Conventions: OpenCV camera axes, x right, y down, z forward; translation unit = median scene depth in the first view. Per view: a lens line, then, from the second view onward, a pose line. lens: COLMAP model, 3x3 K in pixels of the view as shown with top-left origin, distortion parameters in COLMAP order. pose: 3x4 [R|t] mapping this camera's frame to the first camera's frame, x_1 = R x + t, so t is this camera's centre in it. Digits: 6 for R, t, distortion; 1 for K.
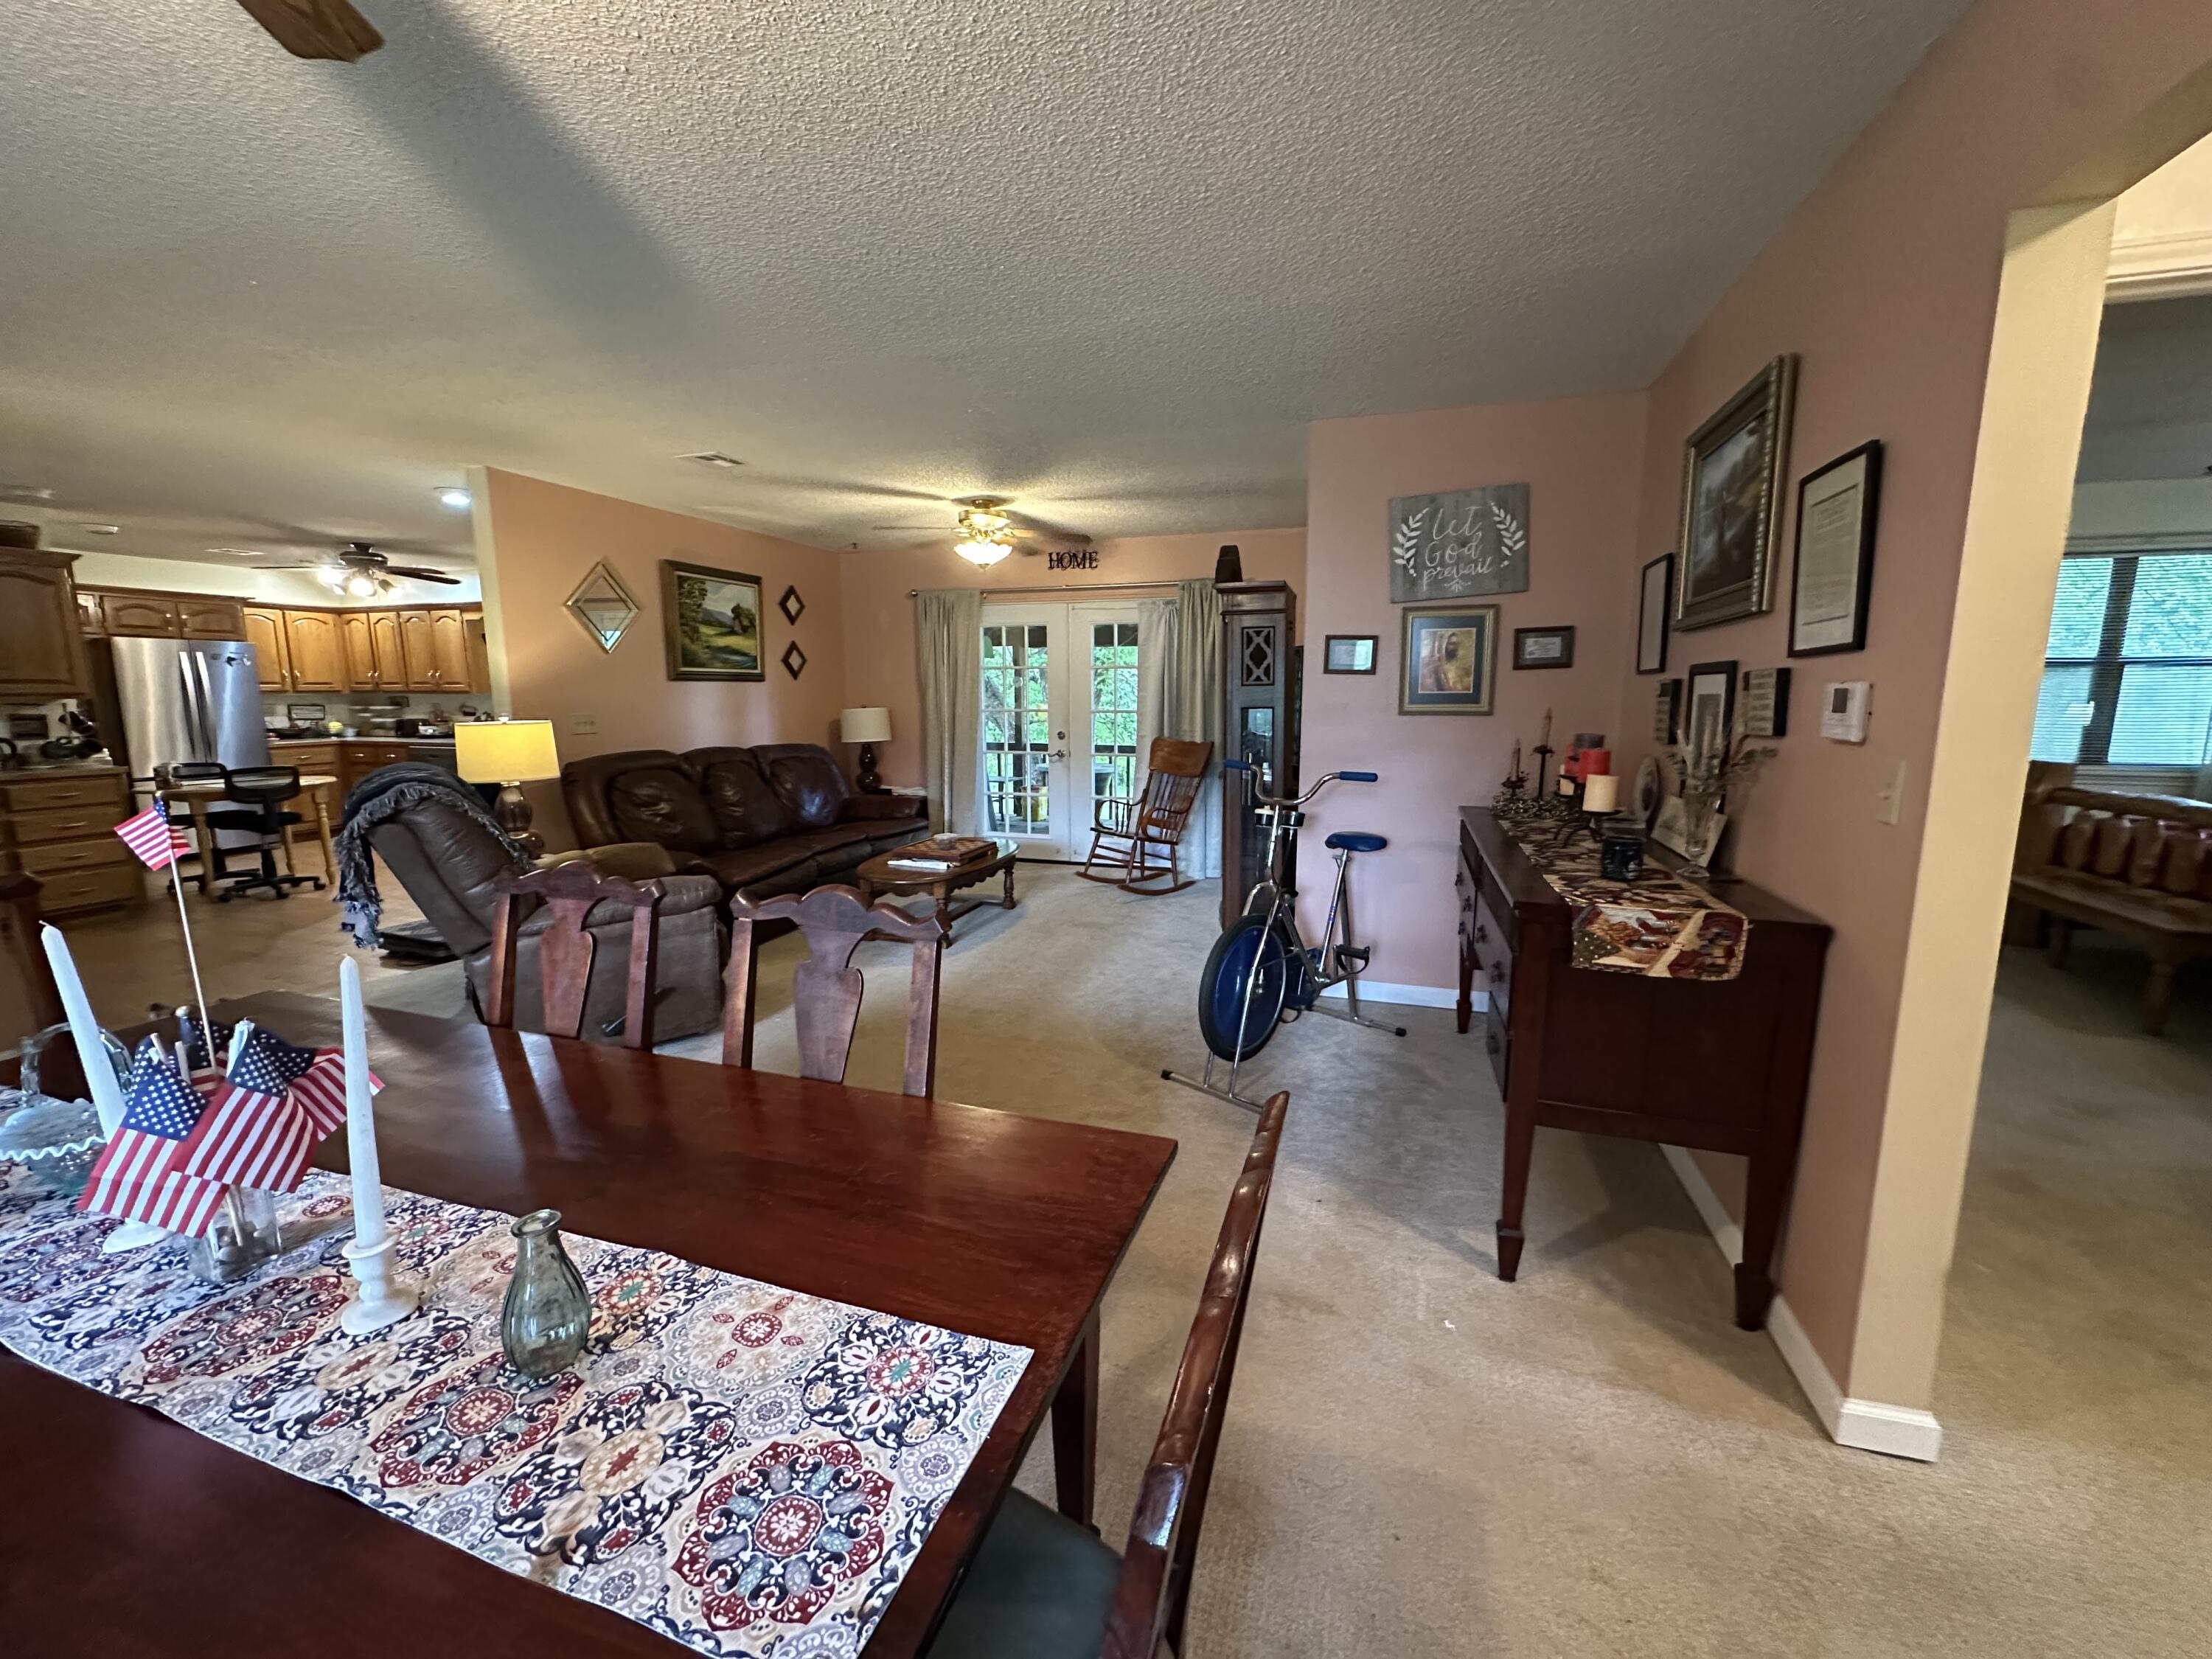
lens RADIAL K [[877.4, 0, 1108.5], [0, 877.4, 836.0], [0, 0, 1]] dist [-0.008169, 0.001180]
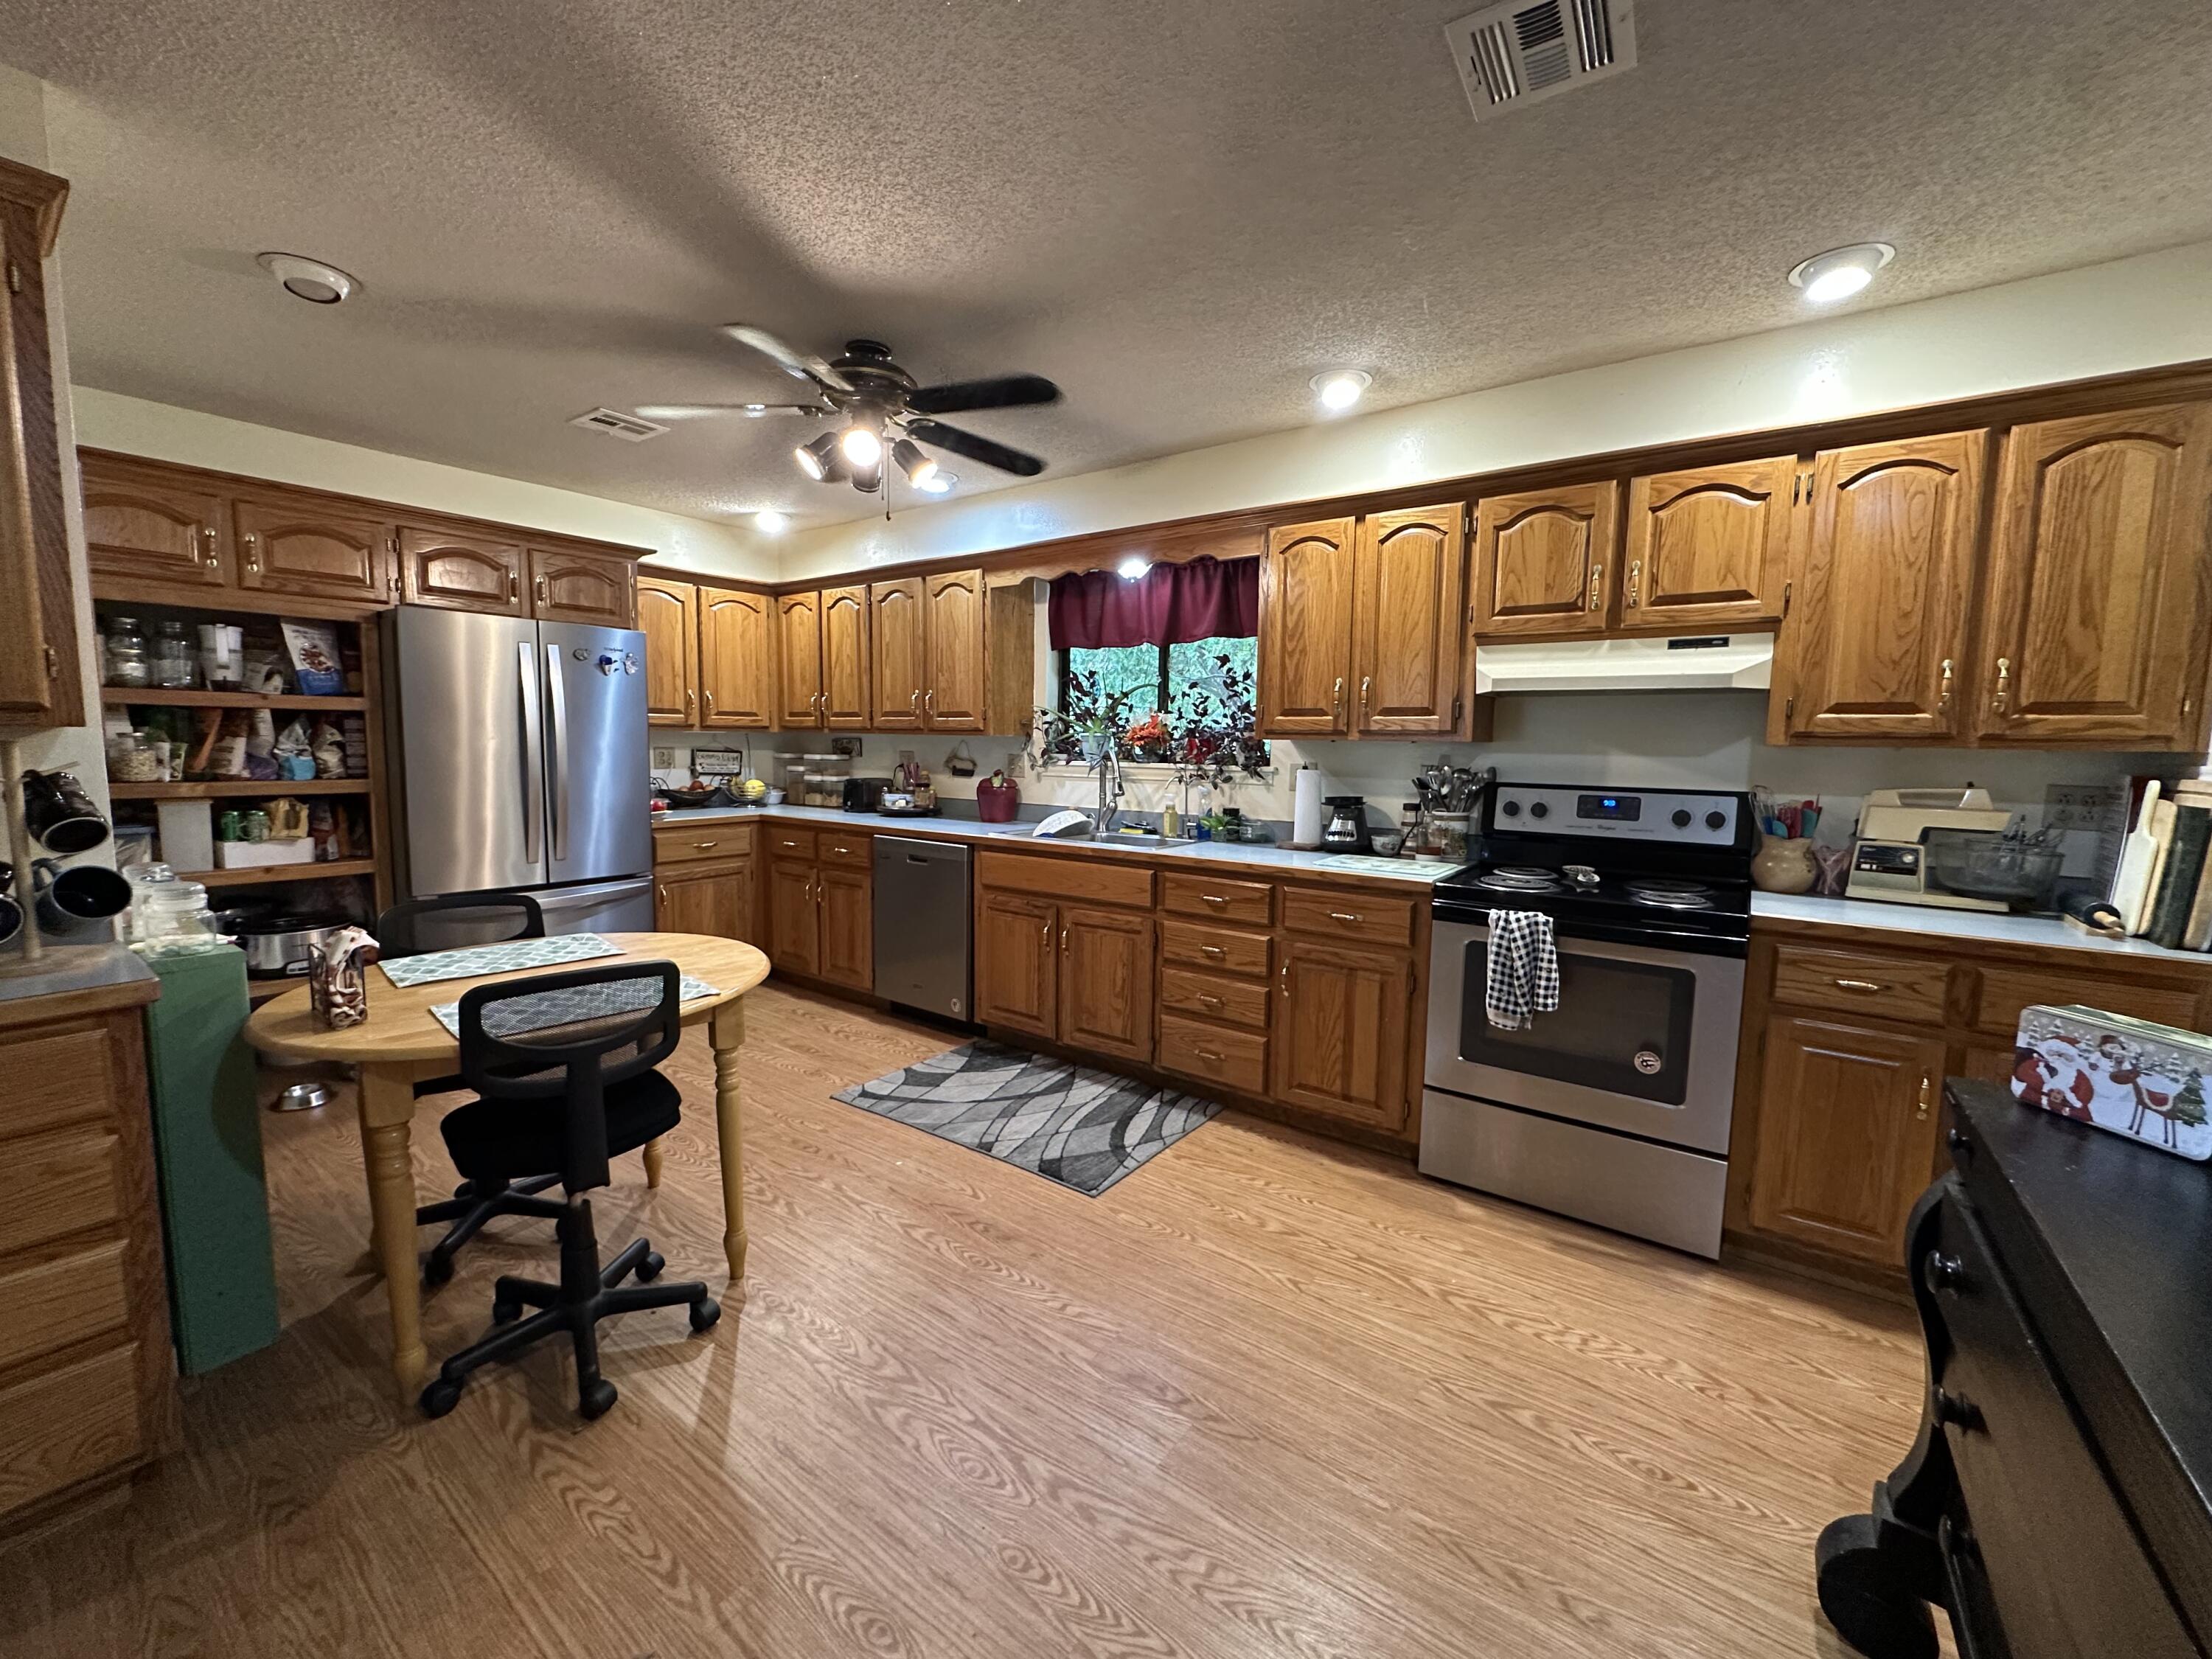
lens RADIAL K [[877.4, 0, 1101.1], [0, 877.4, 833.0], [0, 0, 1]] dist [-0.008169, 0.001180]
pose [[0.947202, 0.048202, -0.316994, -0.493119], [-0.066352, 0.996702, -0.046708, -0.085510], [0.313697, 0.065275, 0.947277, 0.534434]]
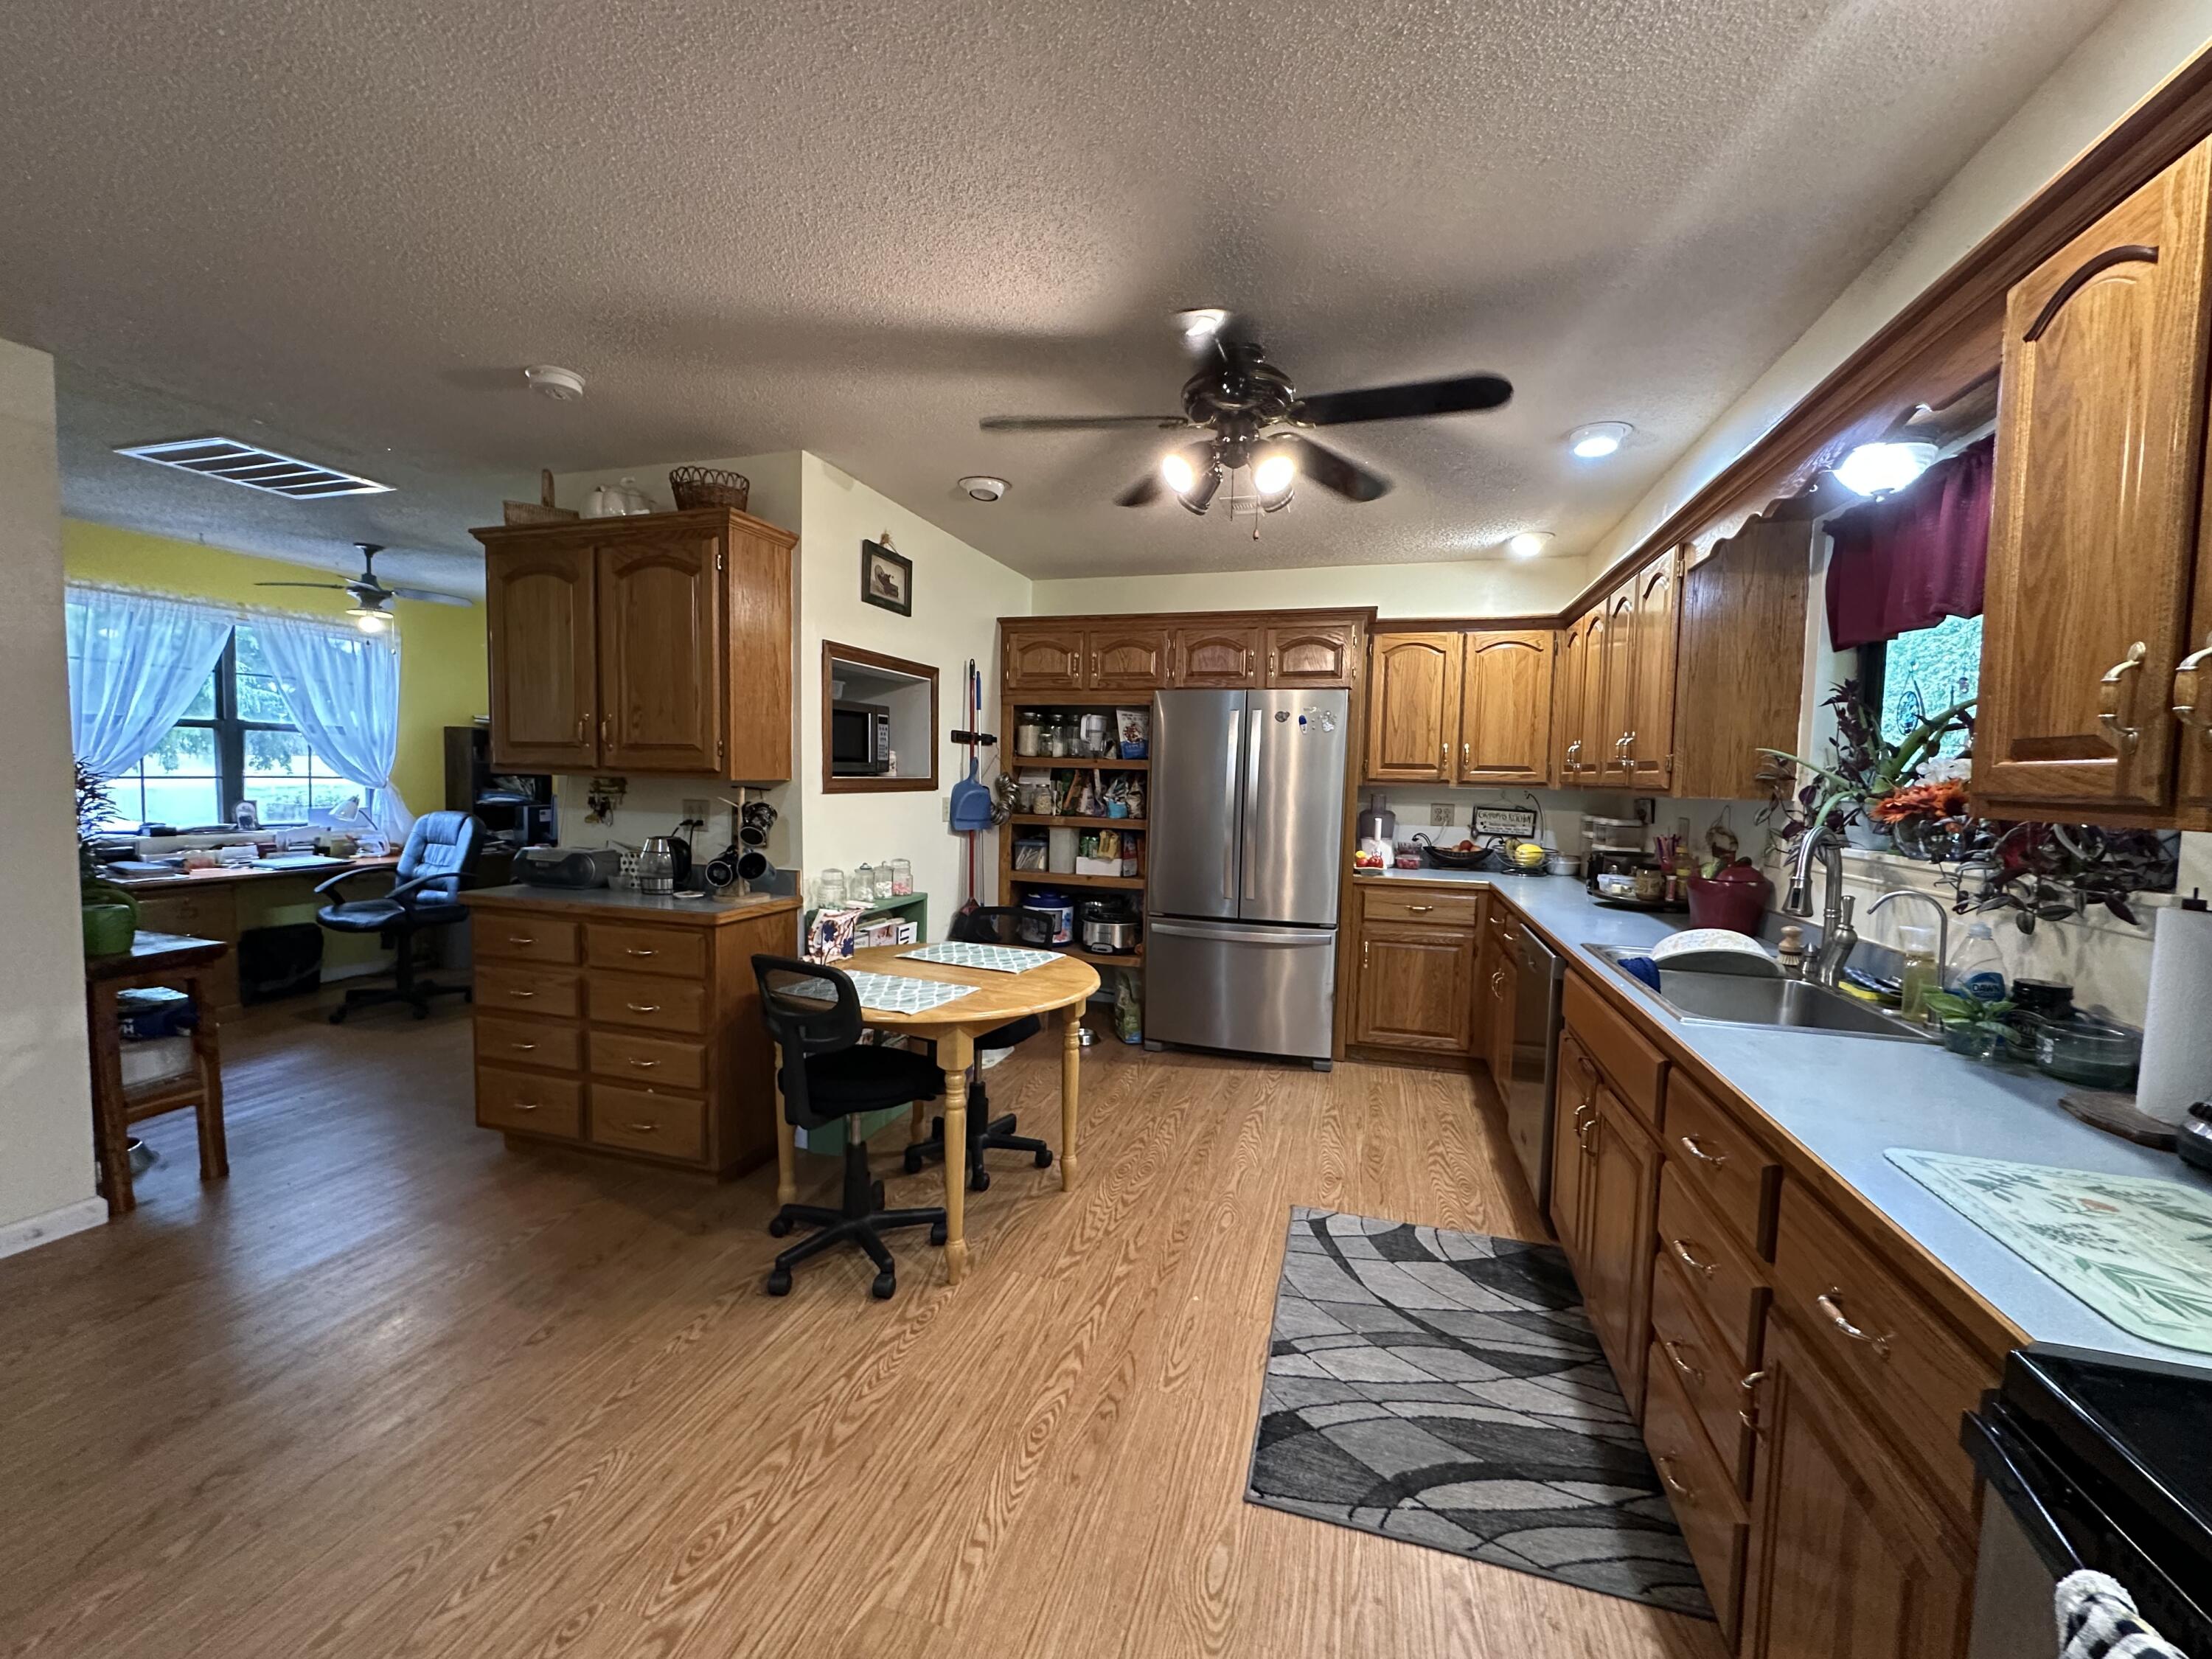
lens RADIAL K [[877.4, 0, 1110.2], [0, 877.4, 825.5], [0, 0, 1]] dist [-0.008169, 0.001180]
pose [[0.017313, 0.060925, -0.997992, -0.396767], [-0.182669, 0.981535, 0.056752, -0.129849], [0.983022, 0.181320, 0.028122, 0.770656]]
